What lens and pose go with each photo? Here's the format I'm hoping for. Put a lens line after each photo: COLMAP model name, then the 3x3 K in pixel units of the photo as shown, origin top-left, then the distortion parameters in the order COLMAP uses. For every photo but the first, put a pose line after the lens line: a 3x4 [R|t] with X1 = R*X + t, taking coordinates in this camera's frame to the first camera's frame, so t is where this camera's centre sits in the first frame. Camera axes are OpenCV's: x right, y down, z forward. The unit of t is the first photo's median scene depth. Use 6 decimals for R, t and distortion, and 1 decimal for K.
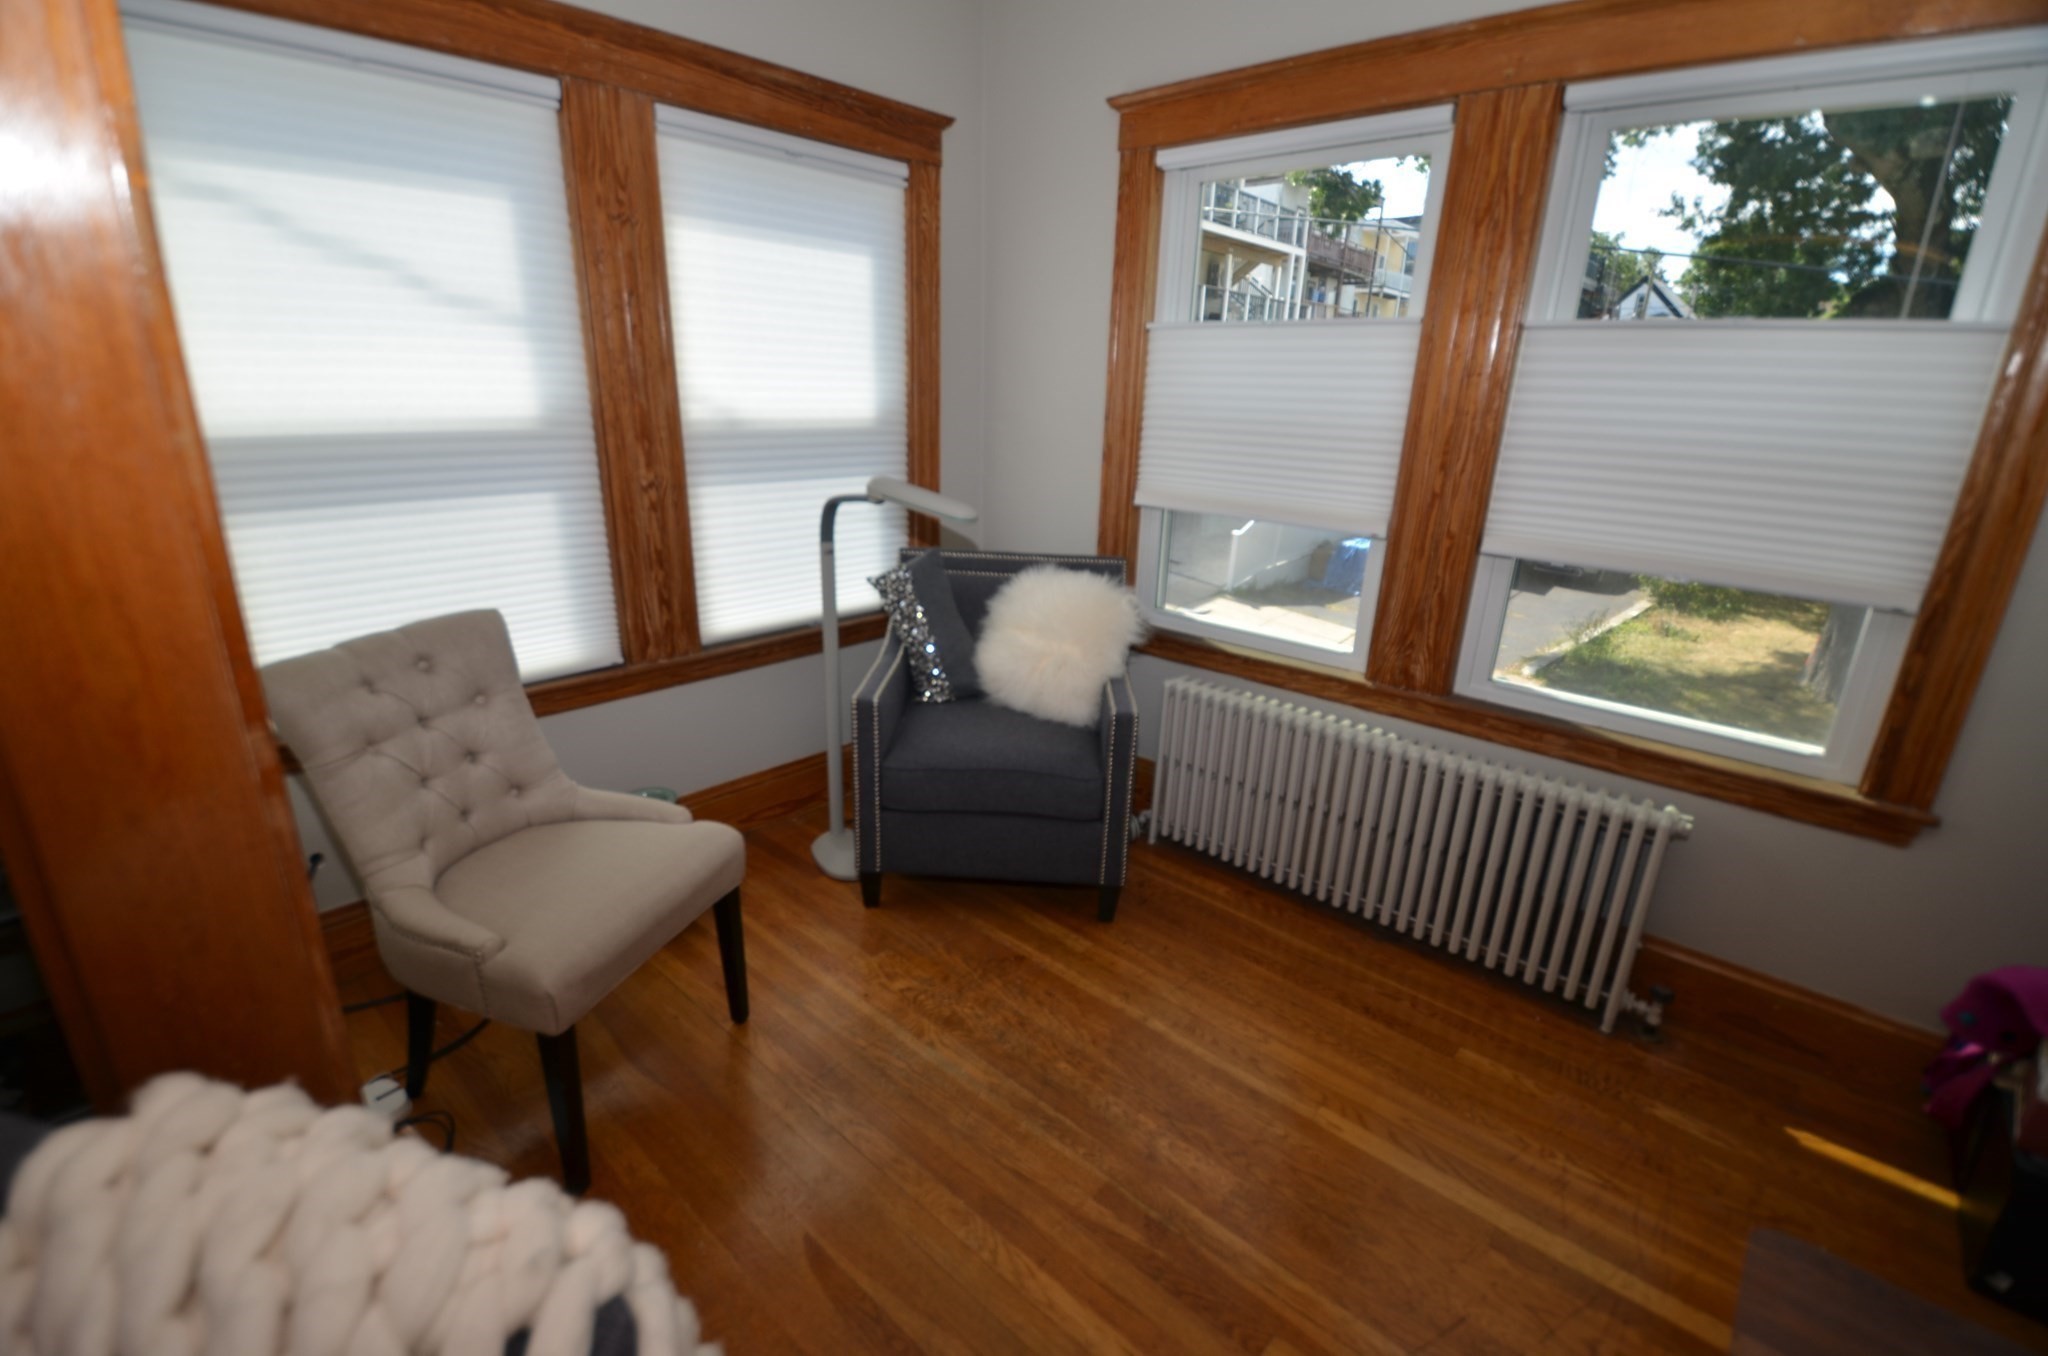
lens RADIAL K [[900.2, 0, 1019.6], [0, 900.2, 689.5], [0, 0, 1]] dist [0.021506, -0.025889]
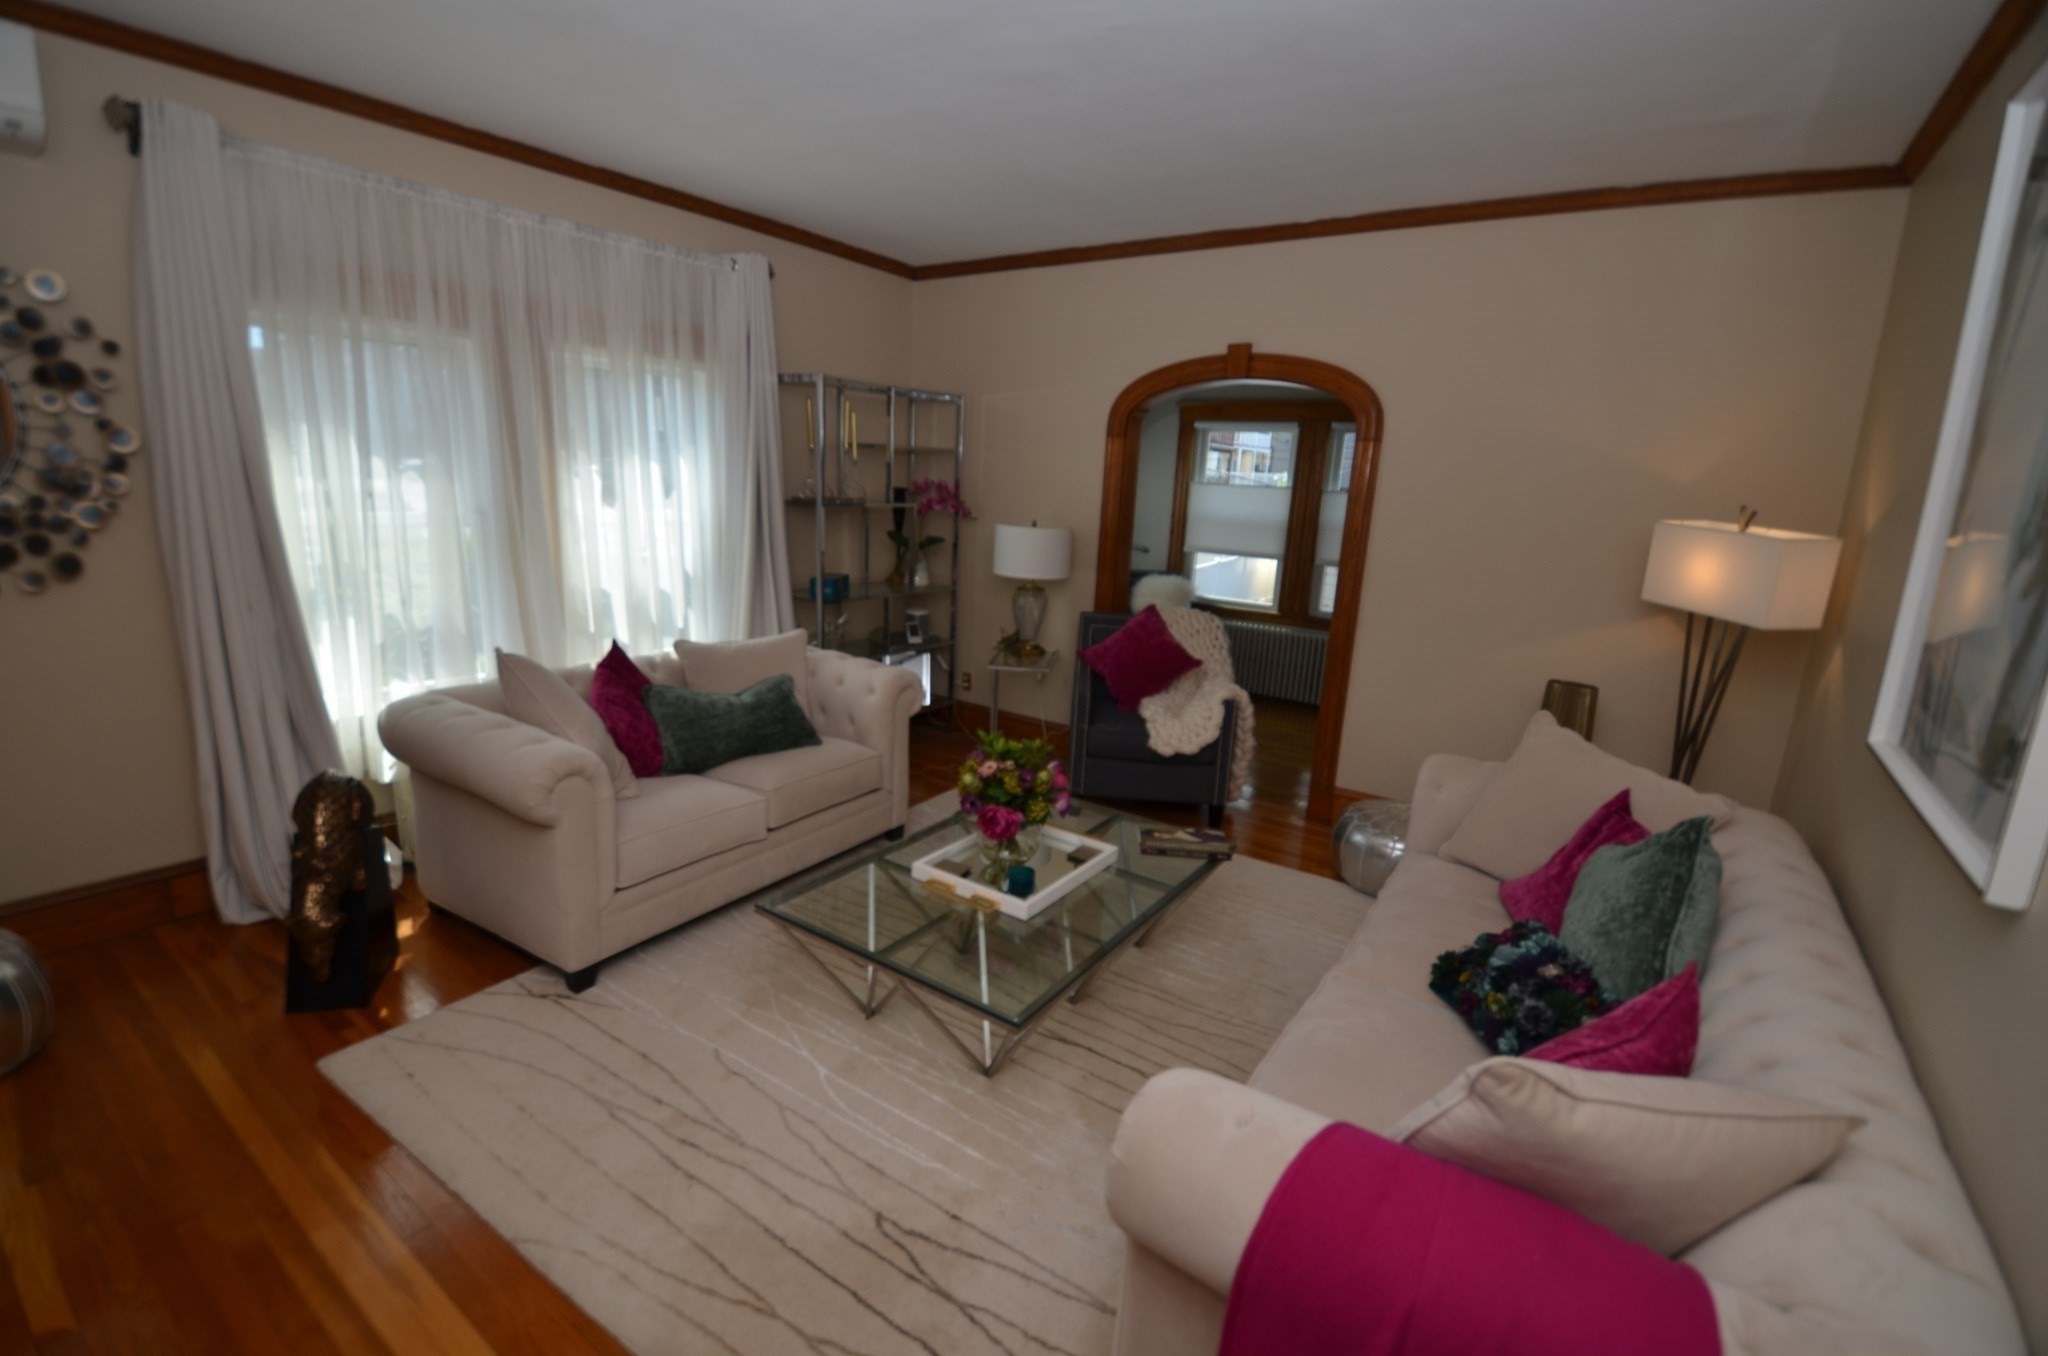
lens RADIAL K [[900.2, 0, 1019.6], [0, 900.2, 689.5], [0, 0, 1]] dist [0.021506, -0.025889]
pose [[0.992144, -0.010622, 0.124648, -0.707892], [0.022162, 0.995552, -0.091566, 0.436884], [-0.123121, 0.093609, 0.987967, -1.522133]]
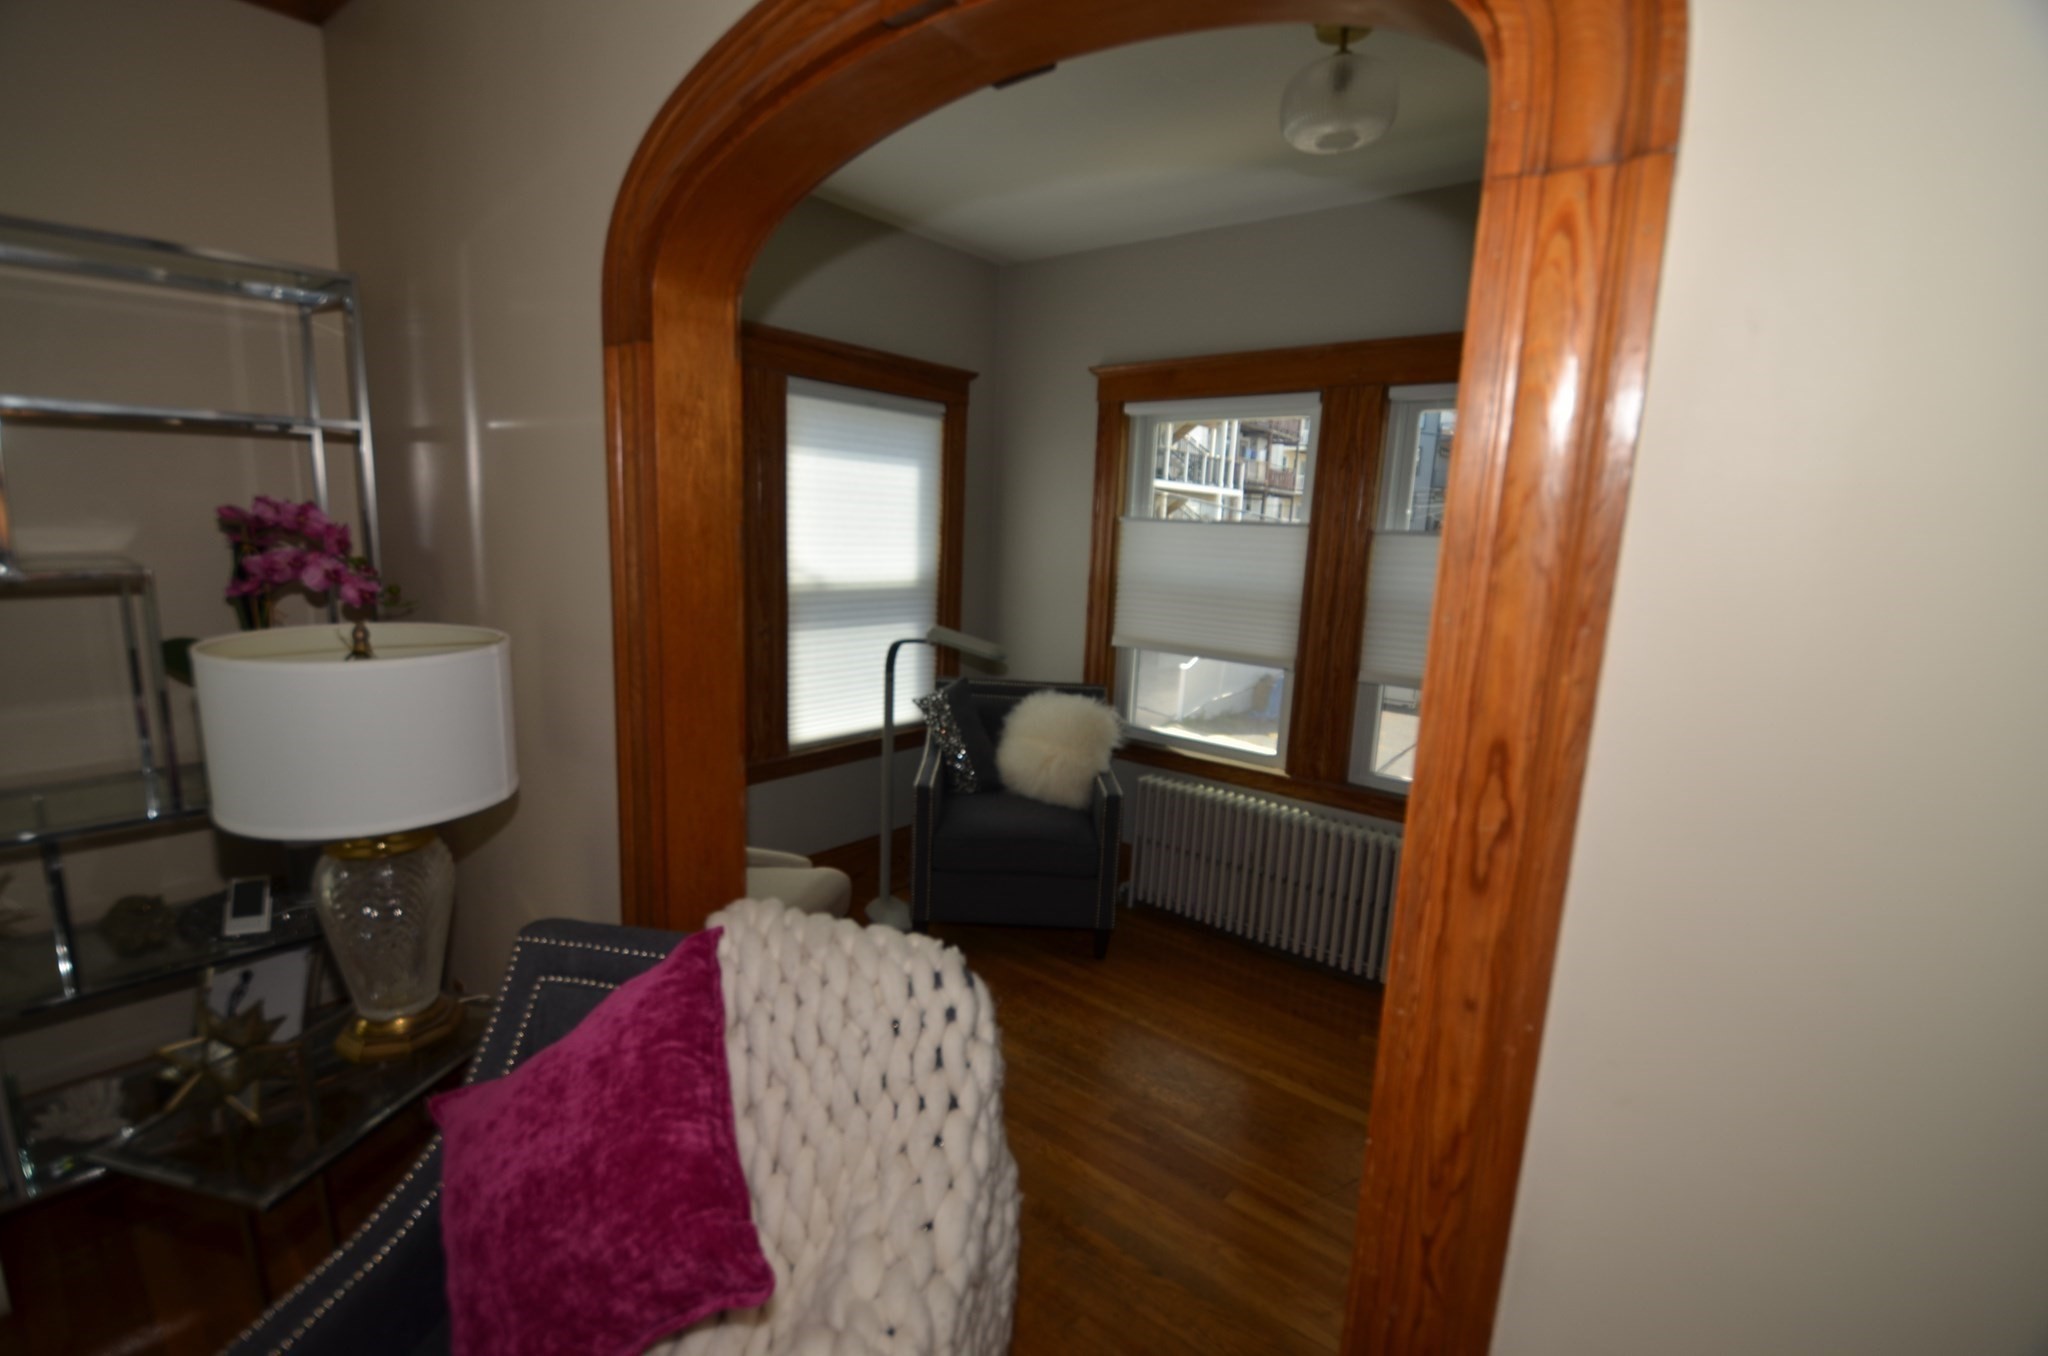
lens RADIAL K [[900.2, 0, 1019.6], [0, 900.2, 689.5], [0, 0, 1]] dist [0.021506, -0.025889]
pose [[0.998574, 0.002880, 0.053311, -0.087533], [0.004894, 0.989401, -0.145125, 0.056797], [-0.053164, 0.145179, 0.987976, -0.330576]]
